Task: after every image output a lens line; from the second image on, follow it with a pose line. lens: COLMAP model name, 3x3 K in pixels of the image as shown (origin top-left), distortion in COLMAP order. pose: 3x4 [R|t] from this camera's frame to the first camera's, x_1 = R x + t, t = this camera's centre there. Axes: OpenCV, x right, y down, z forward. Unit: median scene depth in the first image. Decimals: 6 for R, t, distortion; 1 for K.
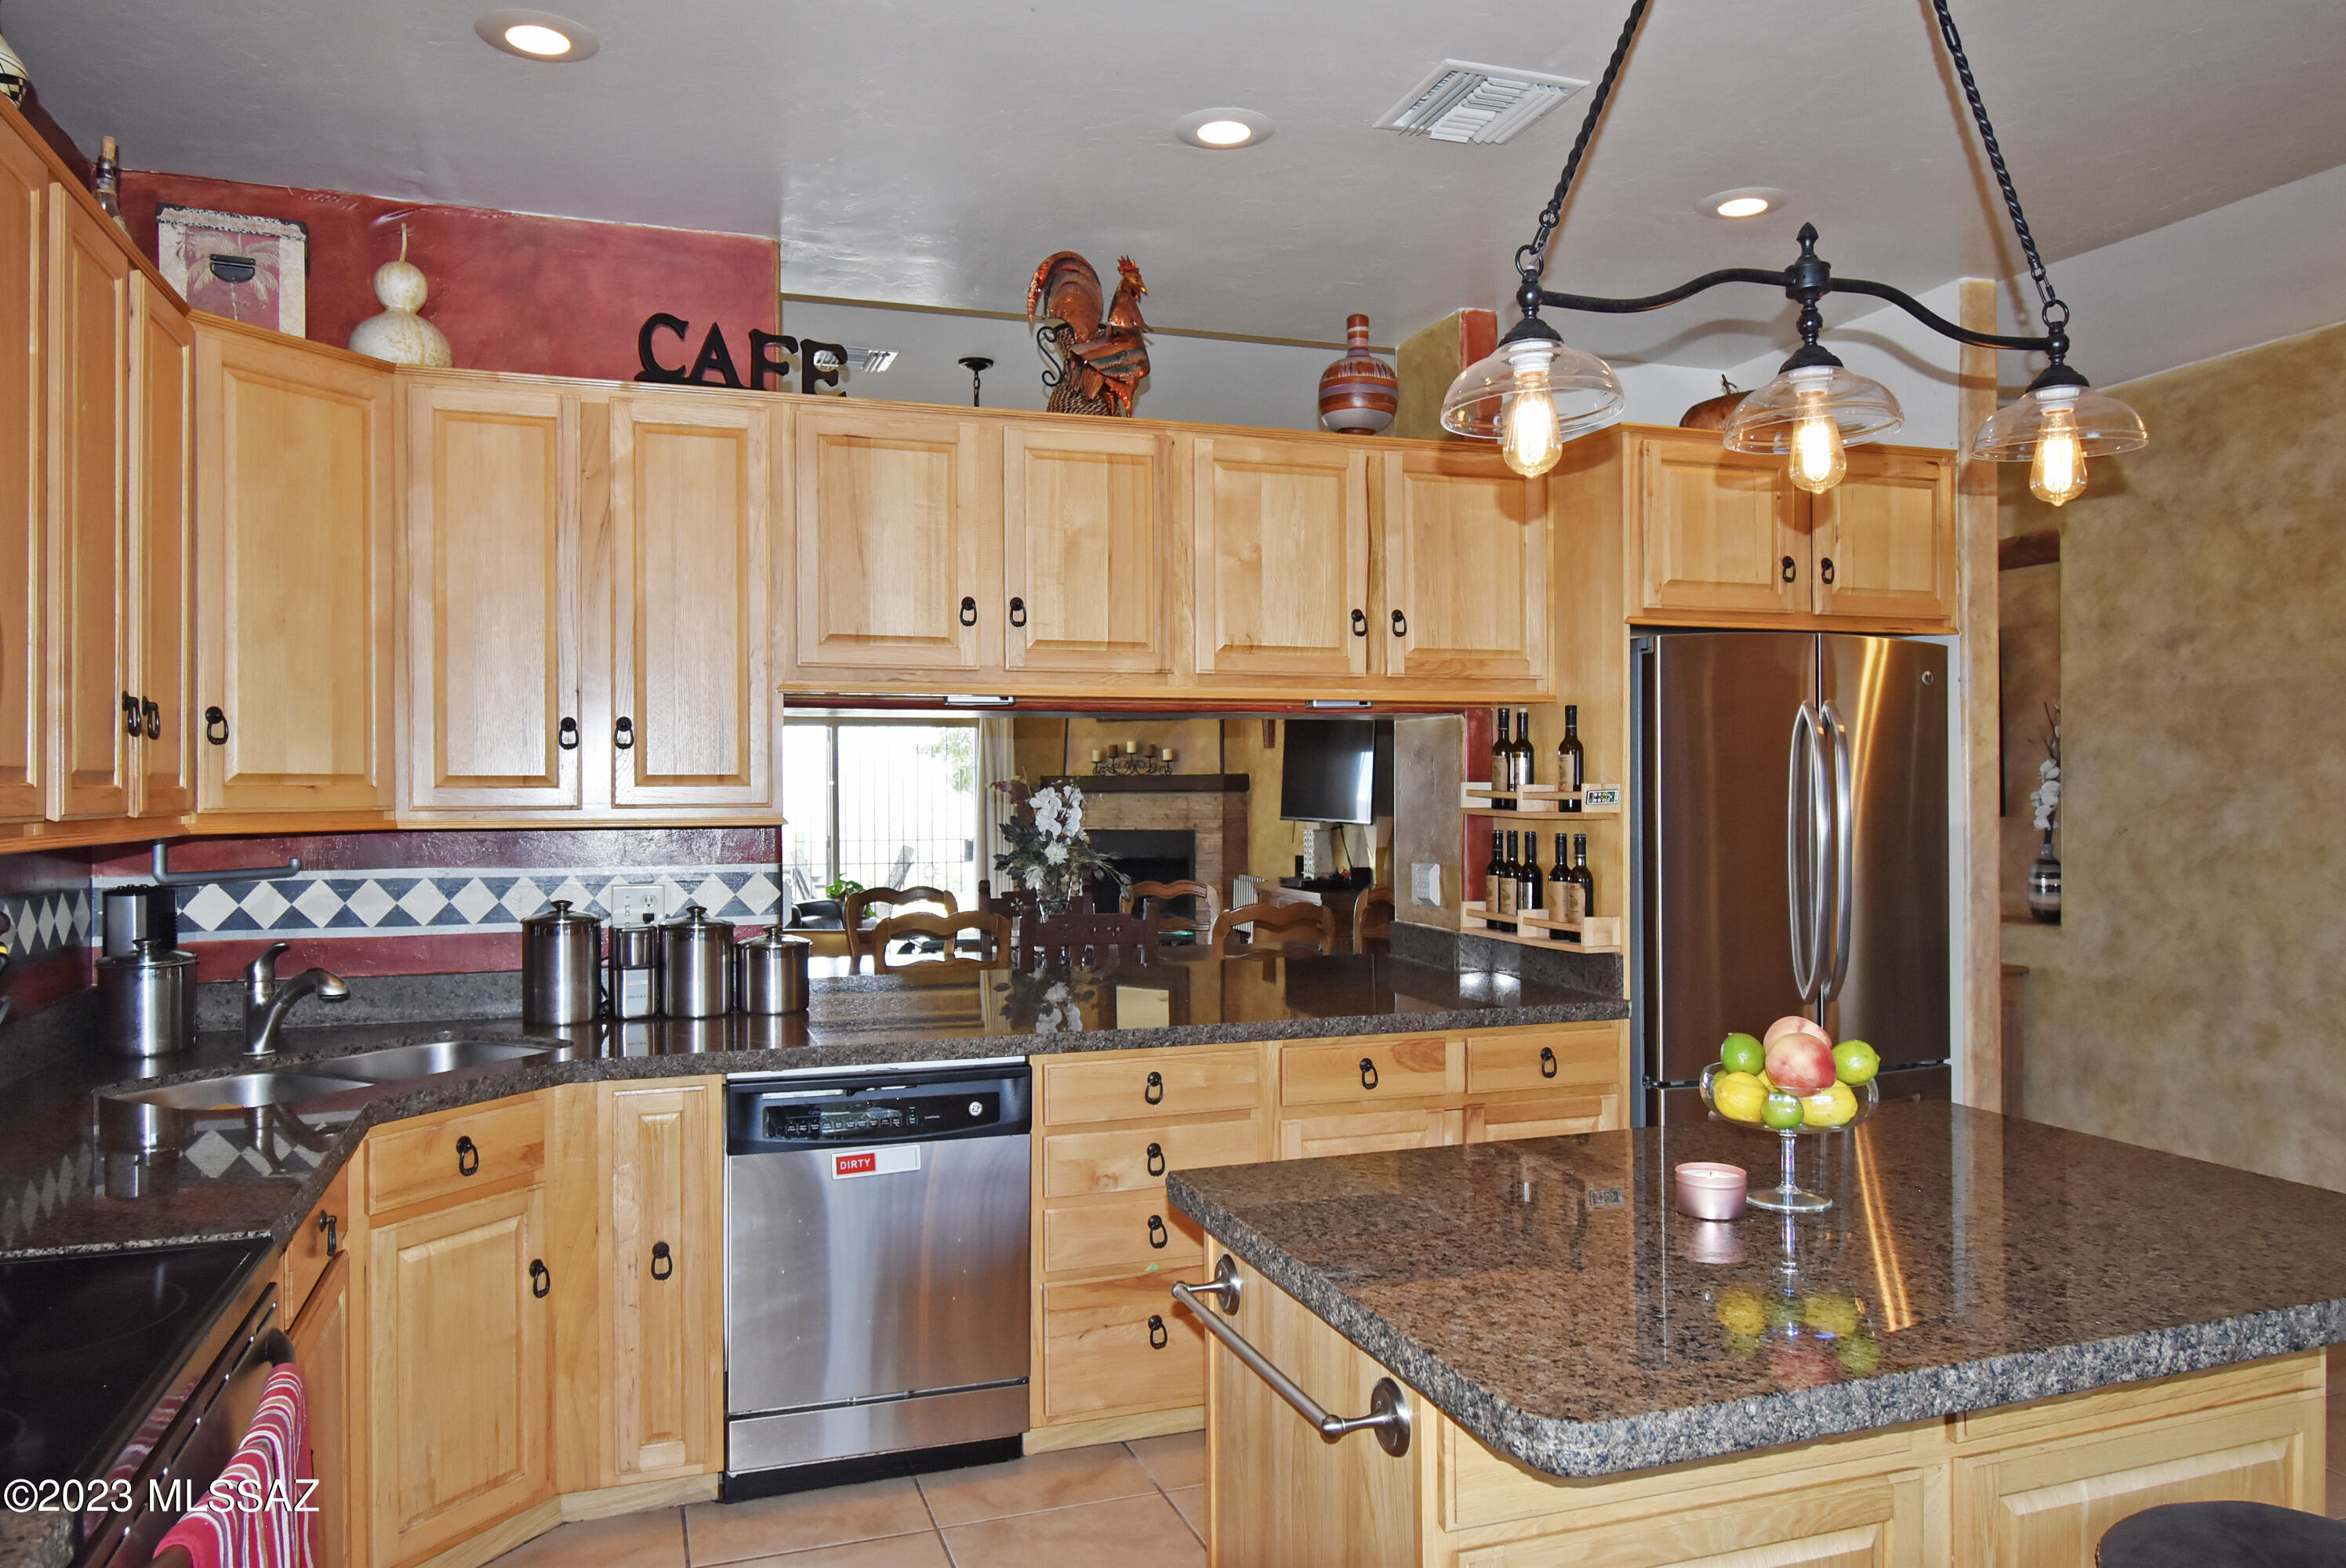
lens RADIAL K [[1574.3, 0, 1205.7], [0, 1574.3, 791.2], [0, 0, 1]] dist [0.004564, -0.019314]
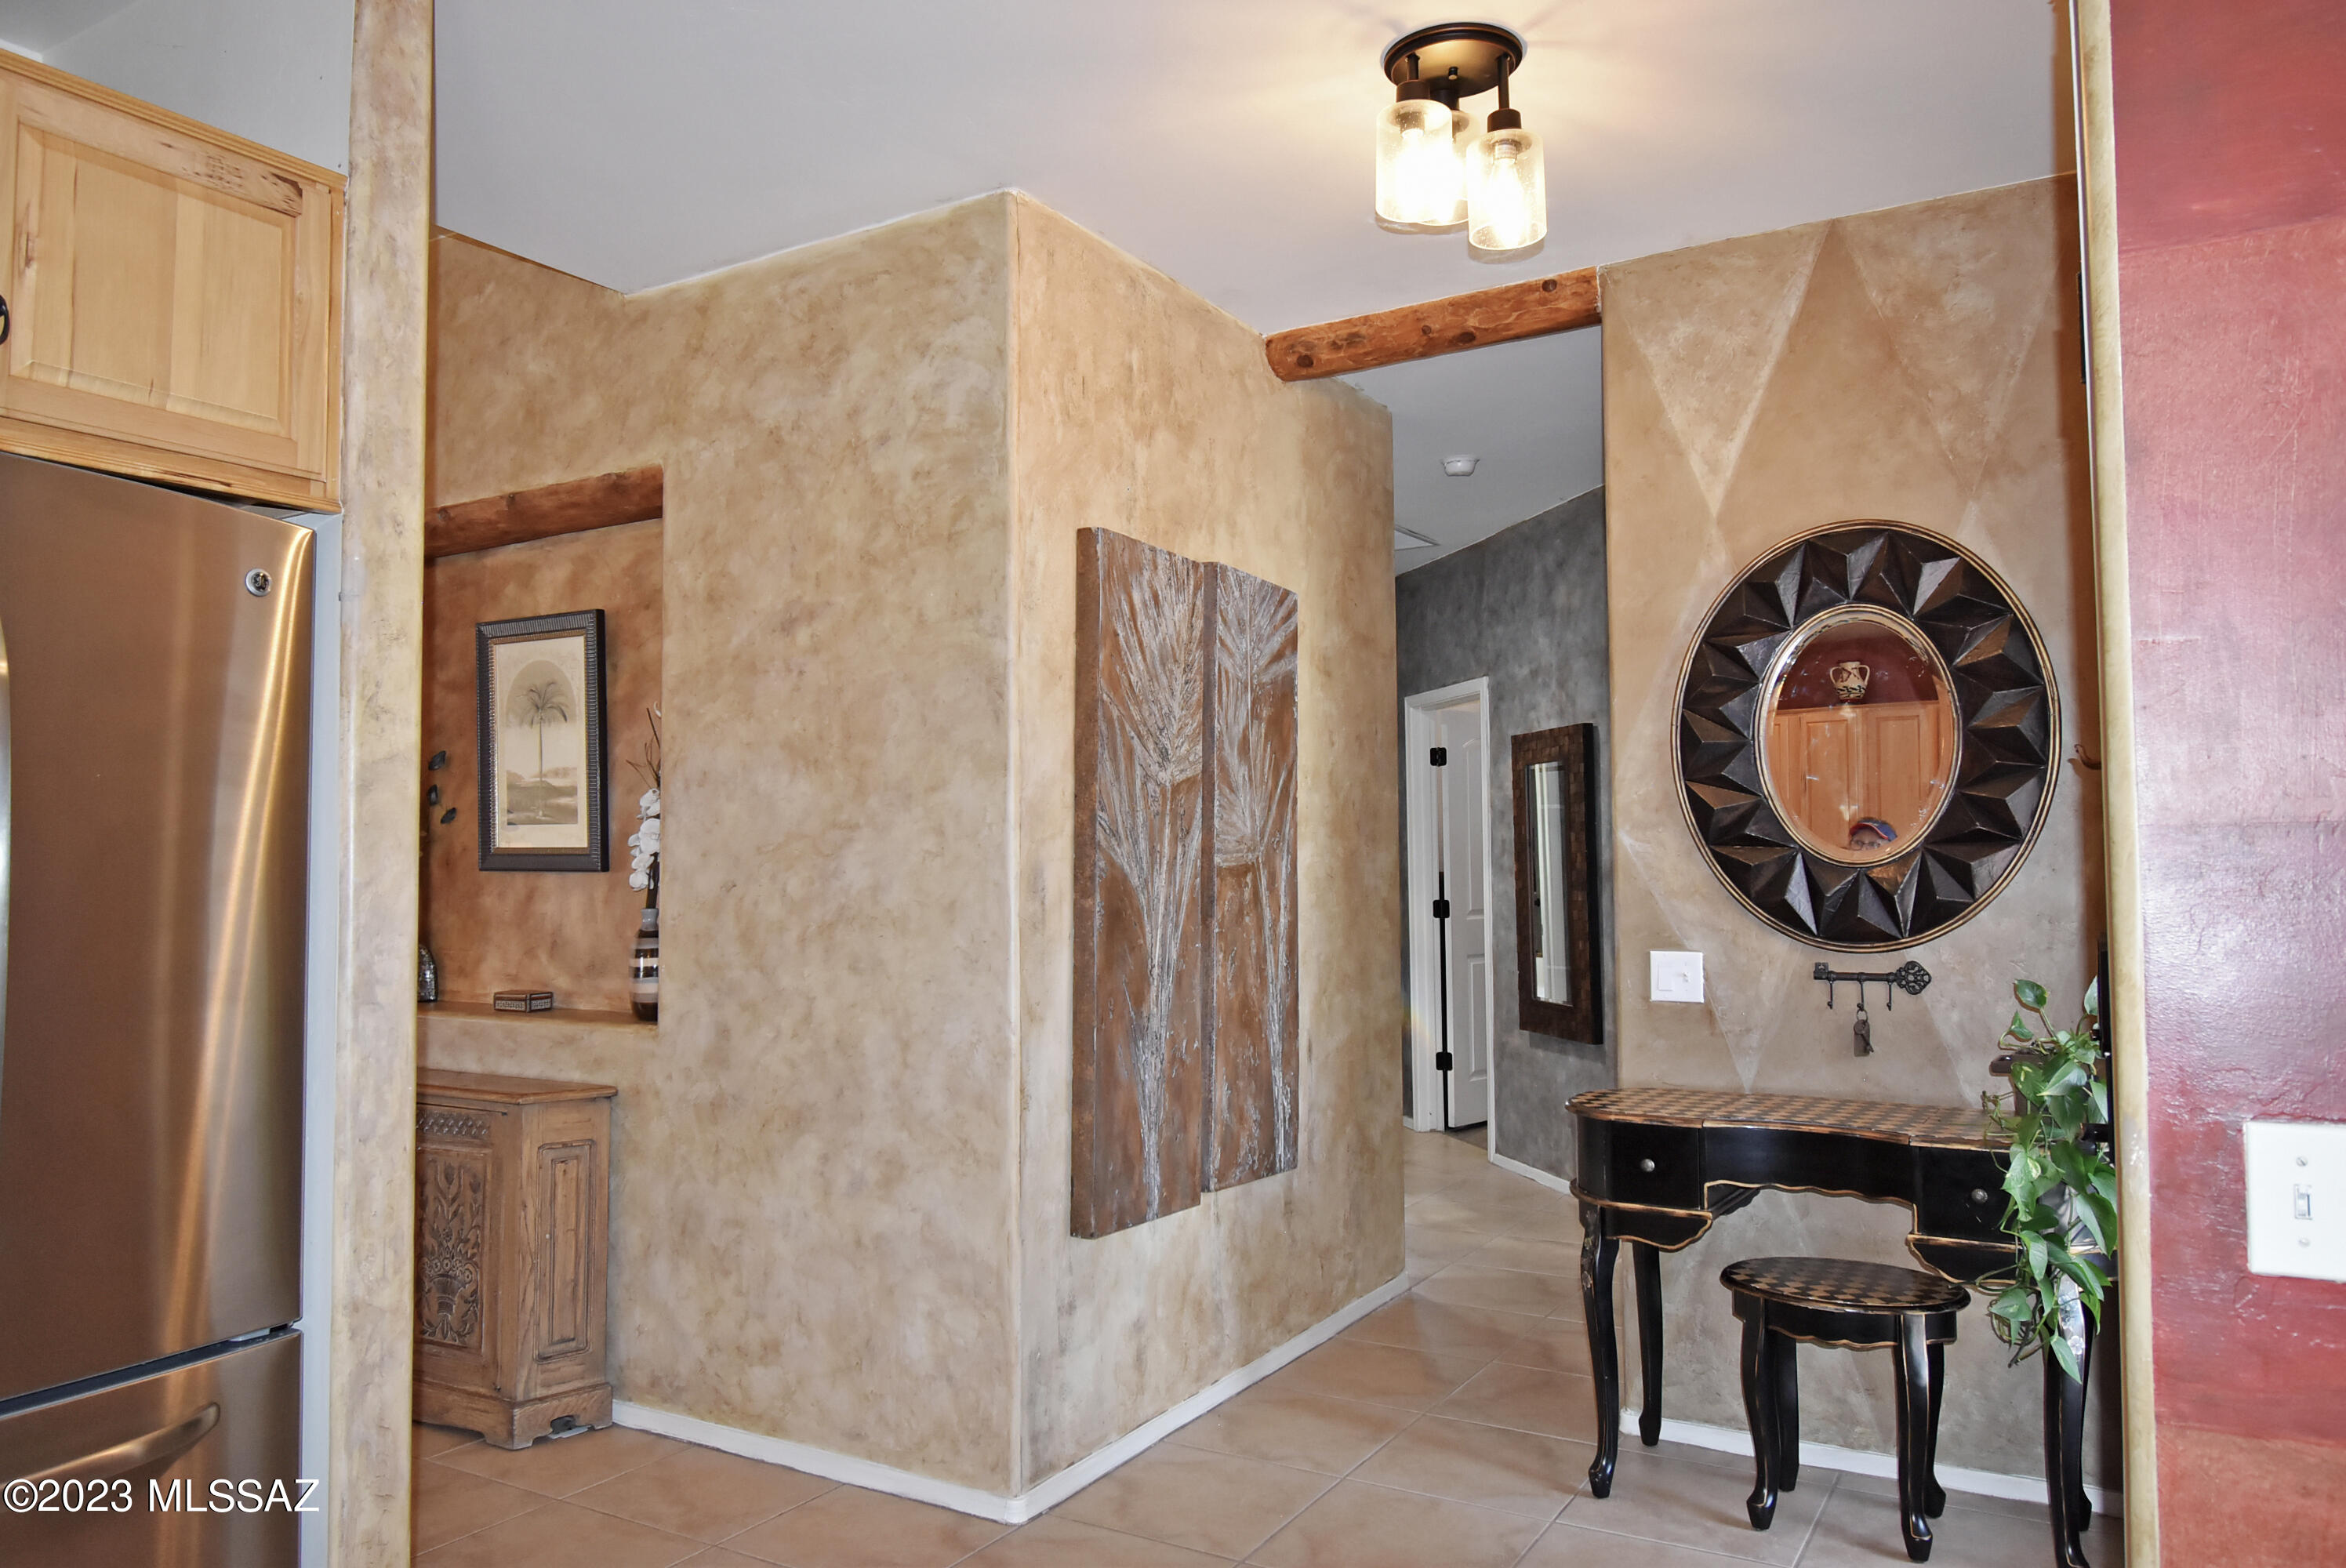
lens RADIAL K [[1612.4, 0, 1216.3], [0, 1612.4, 784.9], [0, 0, 1]] dist [0.000947, -0.026535]
pose [[0.752474, 0.030212, 0.657929, 0.282884], [0.004290, 0.998701, -0.050766, 0.018071], [-0.658608, 0.041023, 0.751367, 0.324380]]
